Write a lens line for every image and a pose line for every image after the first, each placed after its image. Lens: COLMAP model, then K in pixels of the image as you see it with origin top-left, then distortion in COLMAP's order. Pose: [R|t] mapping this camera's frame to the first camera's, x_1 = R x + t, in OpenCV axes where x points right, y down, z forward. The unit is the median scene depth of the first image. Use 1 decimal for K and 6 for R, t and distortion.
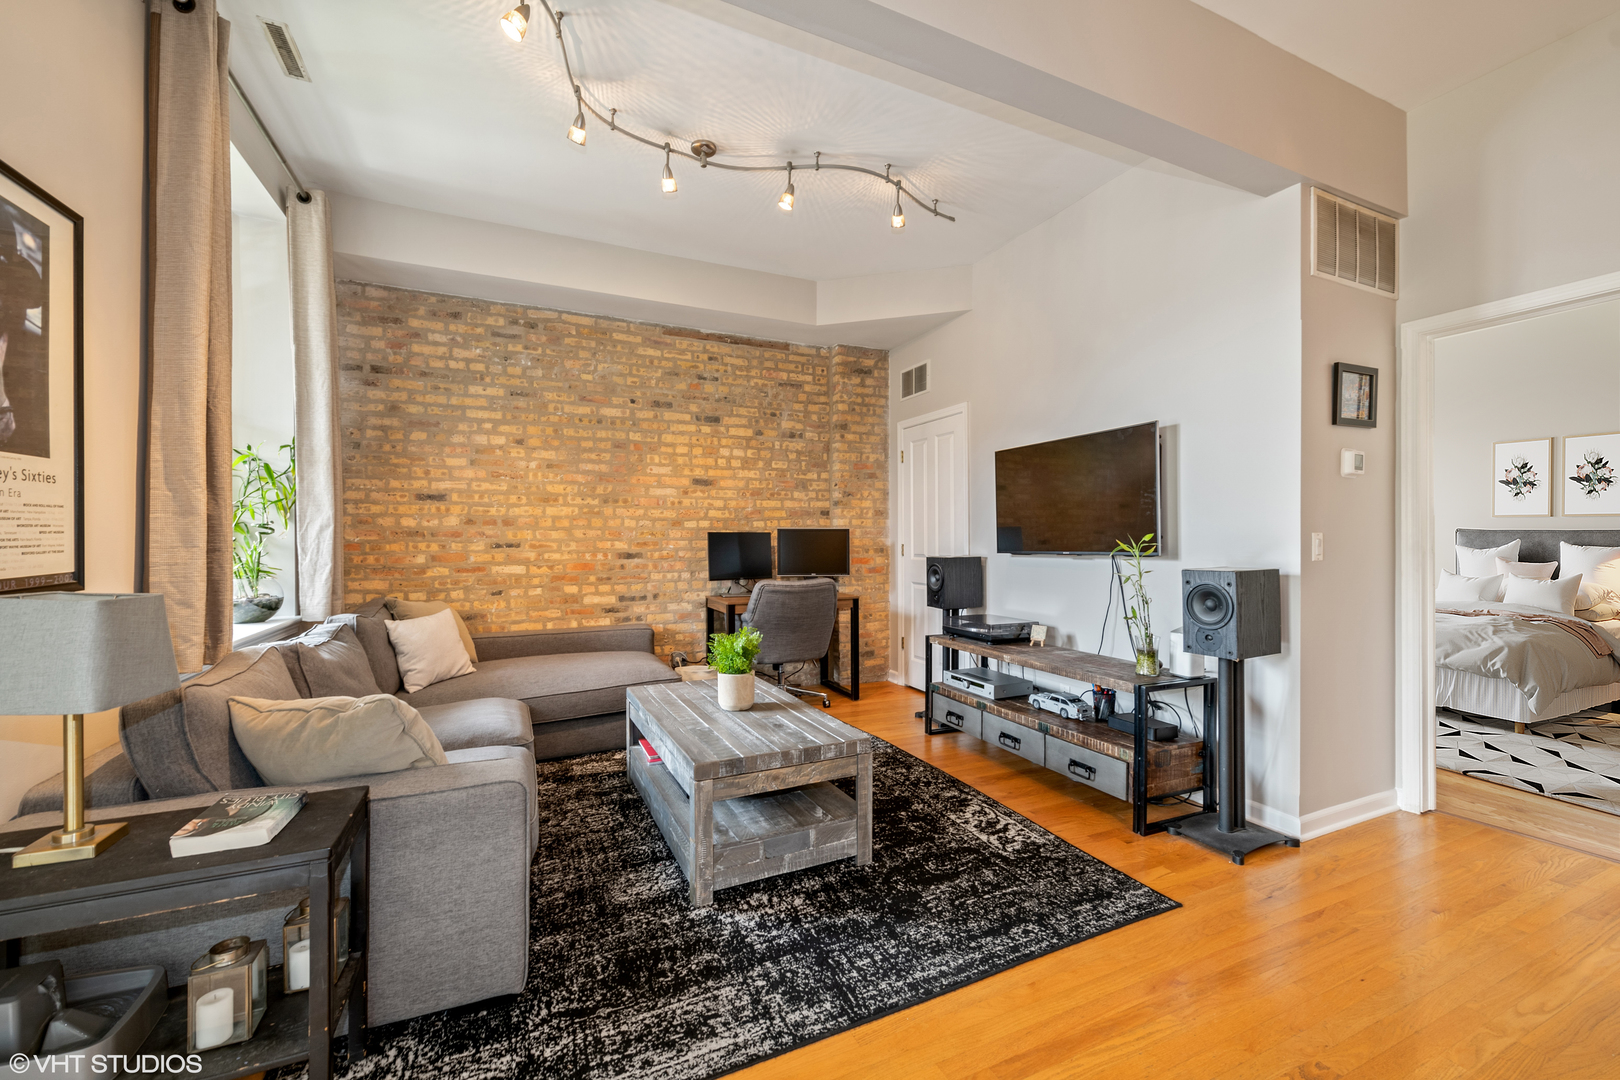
lens RADIAL K [[642.9, 0, 810.0], [0, 642.9, 540.0], [0, 0, 1]] dist [0.013634, -0.006230]
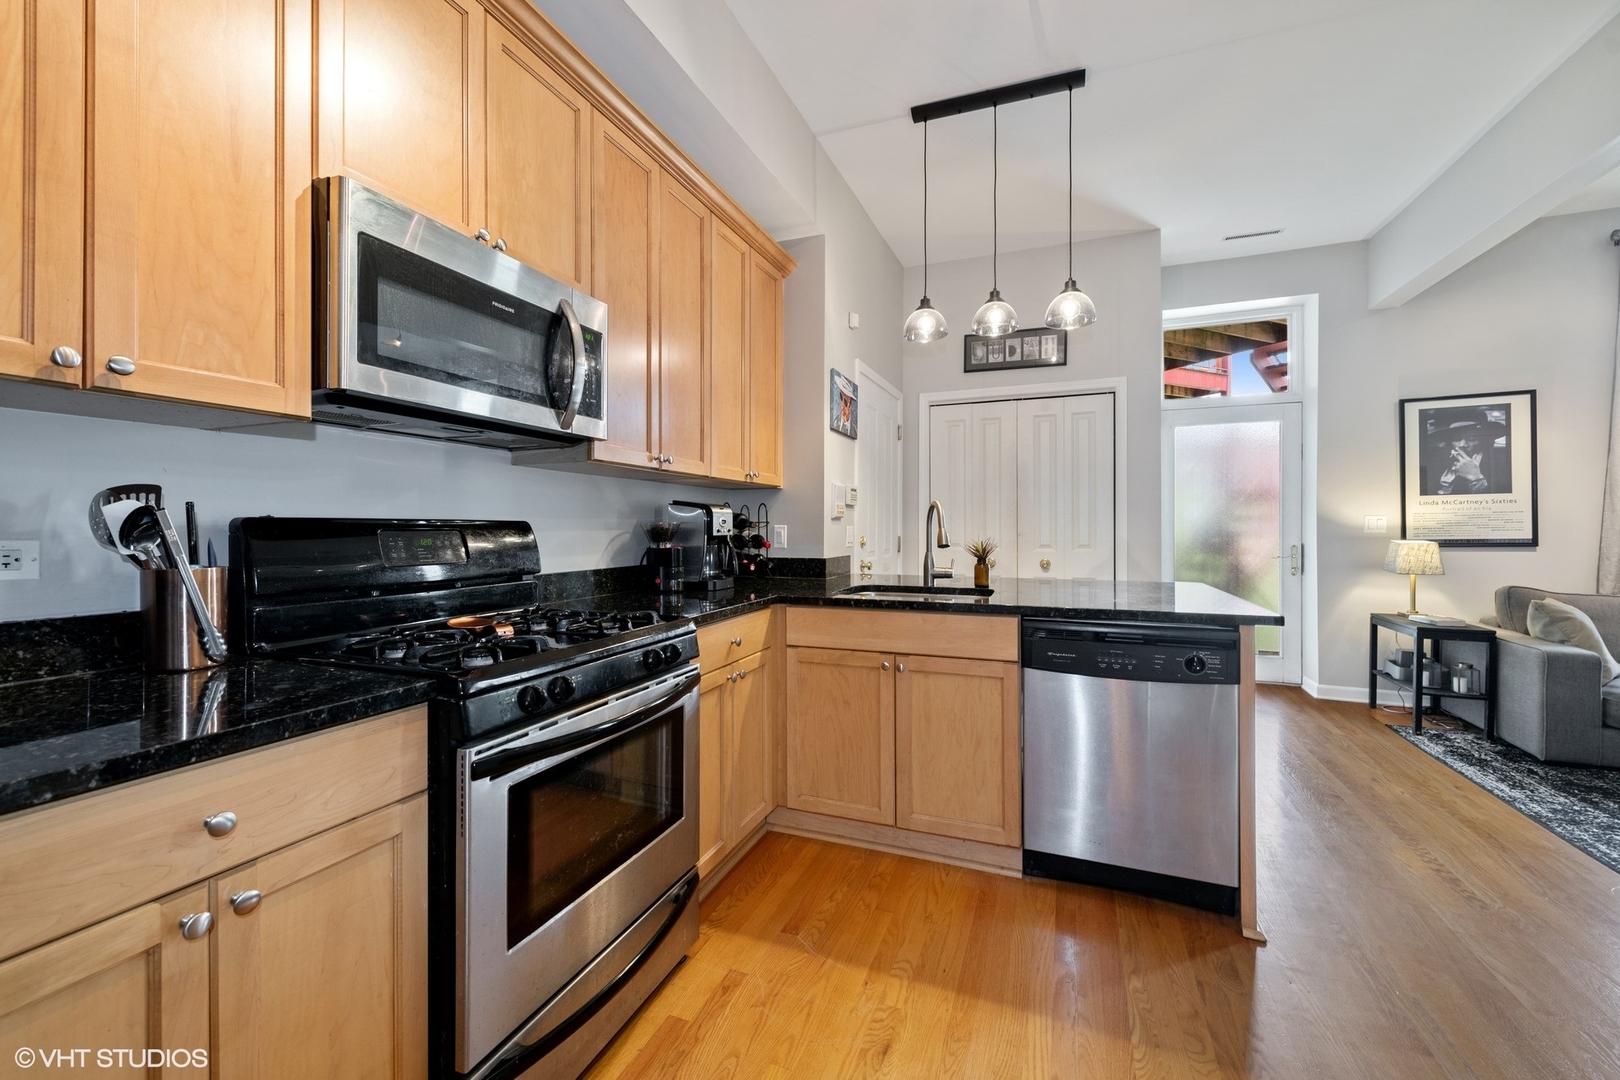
lens RADIAL K [[636.7, 0, 811.6], [0, 636.7, 524.8], [0, 0, 1]] dist [-0.000327, -0.000392]
pose [[-0.726609, 0.003750, -0.687041, 0.924615], [0.000816, 0.999989, 0.004595, -0.005637], [0.687050, 0.002779, -0.726604, 0.332811]]
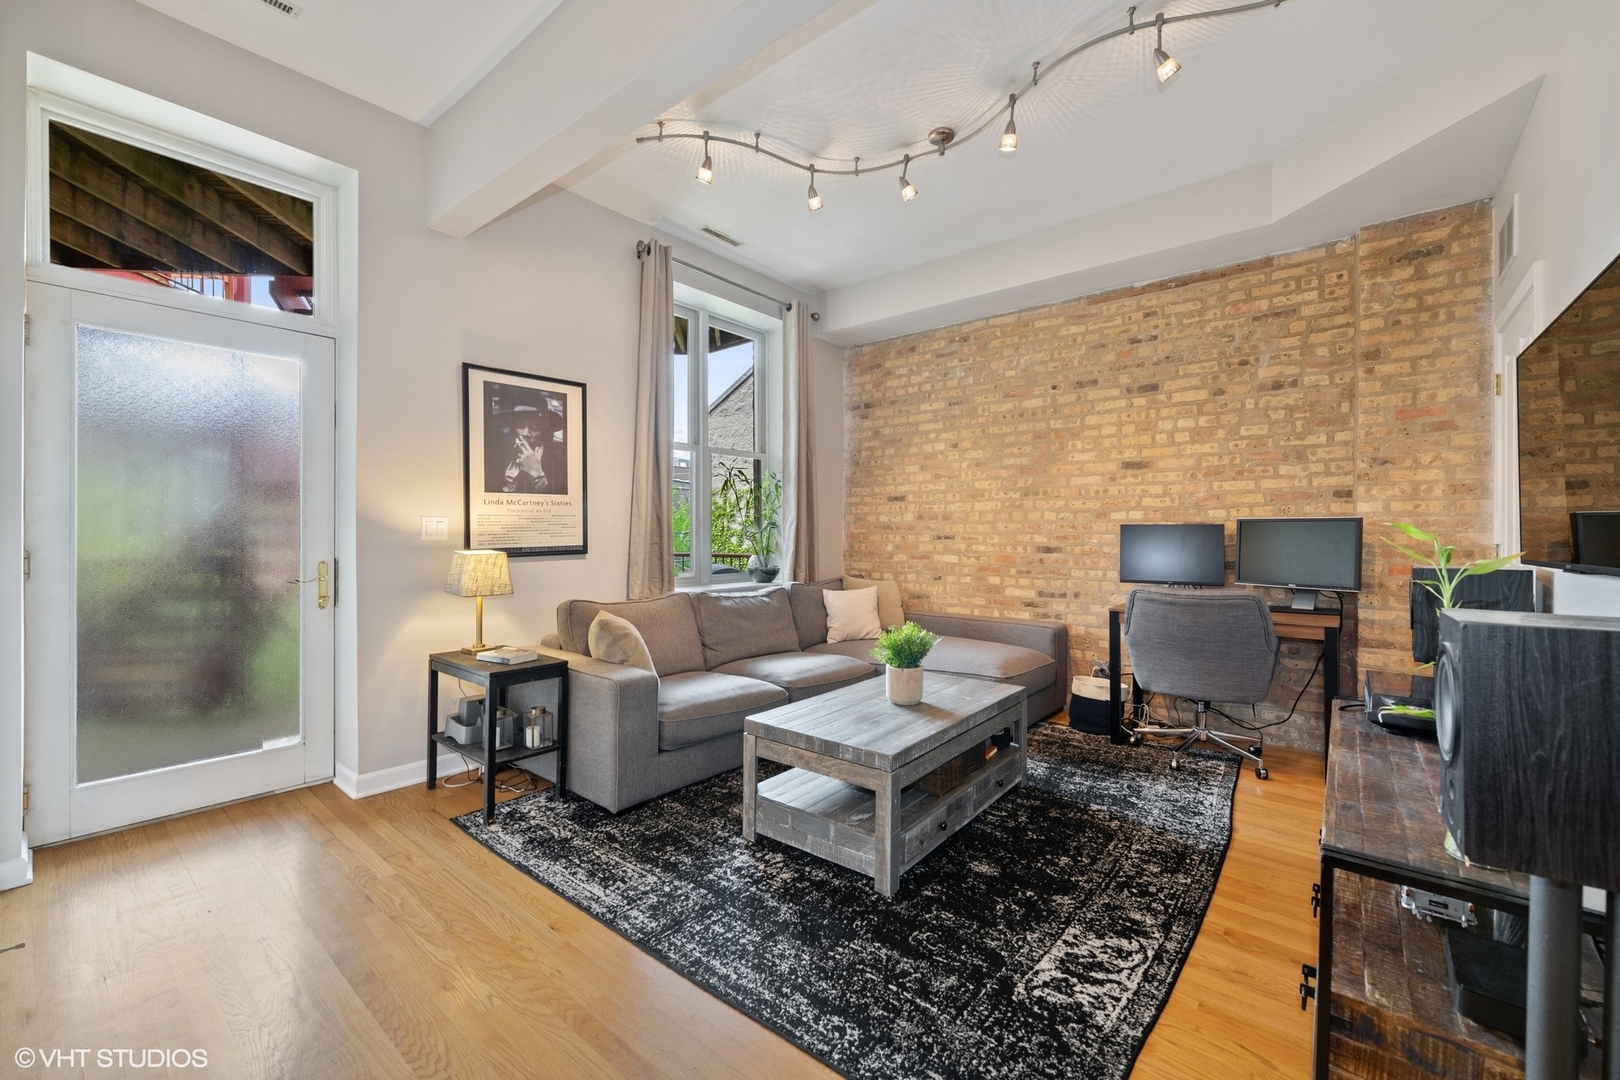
lens RADIAL K [[652.8, 0, 816.2], [0, 652.8, 533.1], [0, 0, 1]] dist [0.006504, -0.000405]
pose [[0.442646, 0.004855, -0.896683, 0.463205], [-0.005786, 0.999980, 0.002558, -0.000843], [0.896678, 0.004056, 0.442665, 0.275692]]
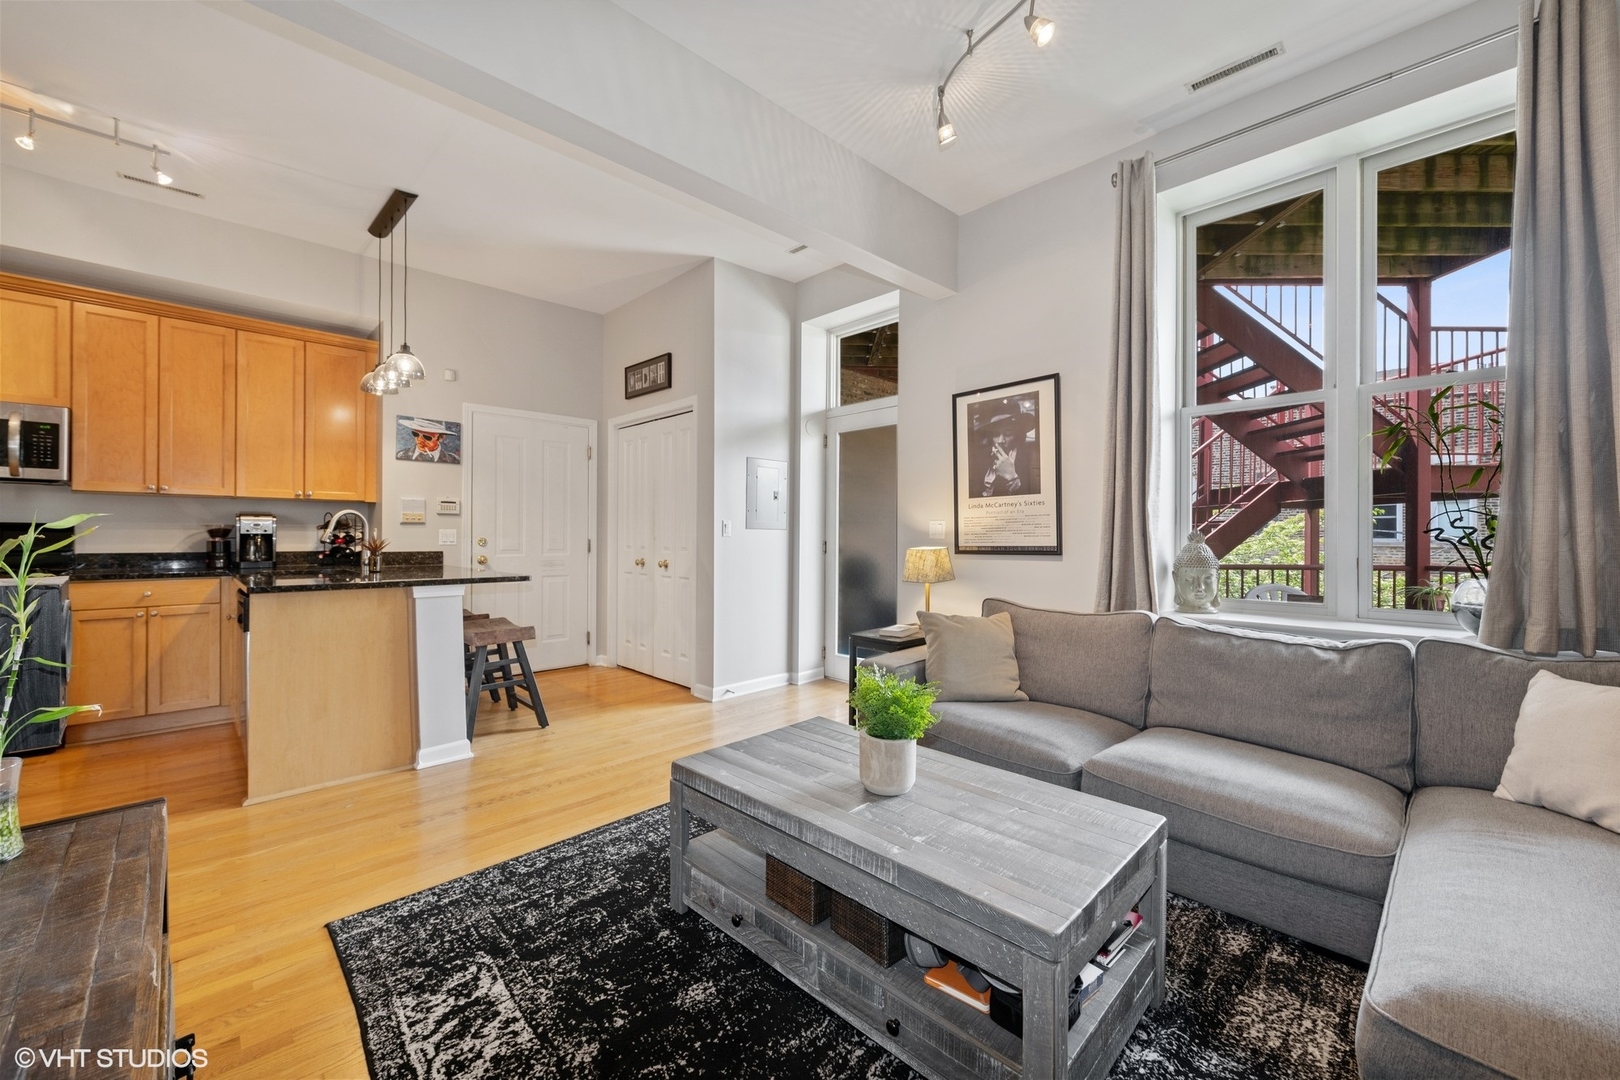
lens RADIAL K [[635.7, 0, 815.8], [0, 635.7, 532.9], [0, 0, 1]] dist [-0.000334, -0.000491]
pose [[-0.938587, -0.000373, -0.345042, 0.111631], [-0.001077, 0.999998, 0.001850, 0.001707], [0.345040, 0.002108, -0.938586, 1.005108]]
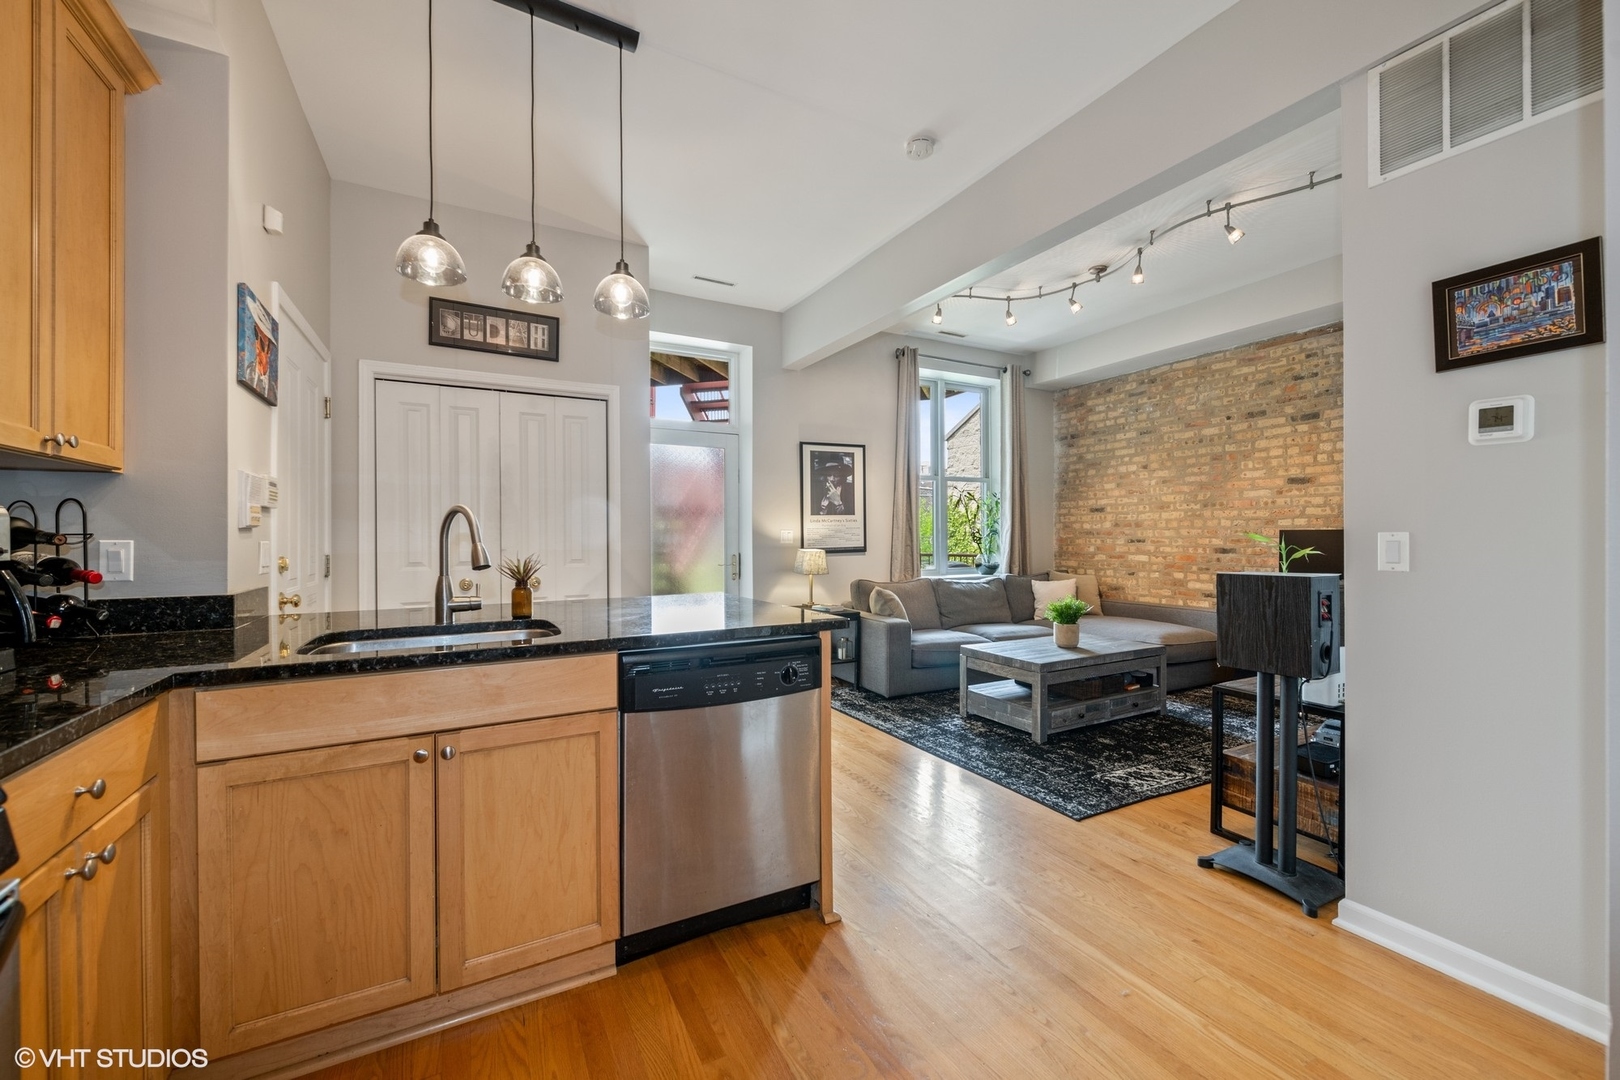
lens RADIAL K [[636.5, 0, 808.7], [0, 636.5, 536.0], [0, 0, 1]] dist [-0.001036, -0.000544]
pose [[0.064300, 0.001345, -0.997930, 0.873816], [0.000461, 0.999999, 0.001377, -0.004633], [0.997930, -0.000548, 0.064300, 0.181423]]
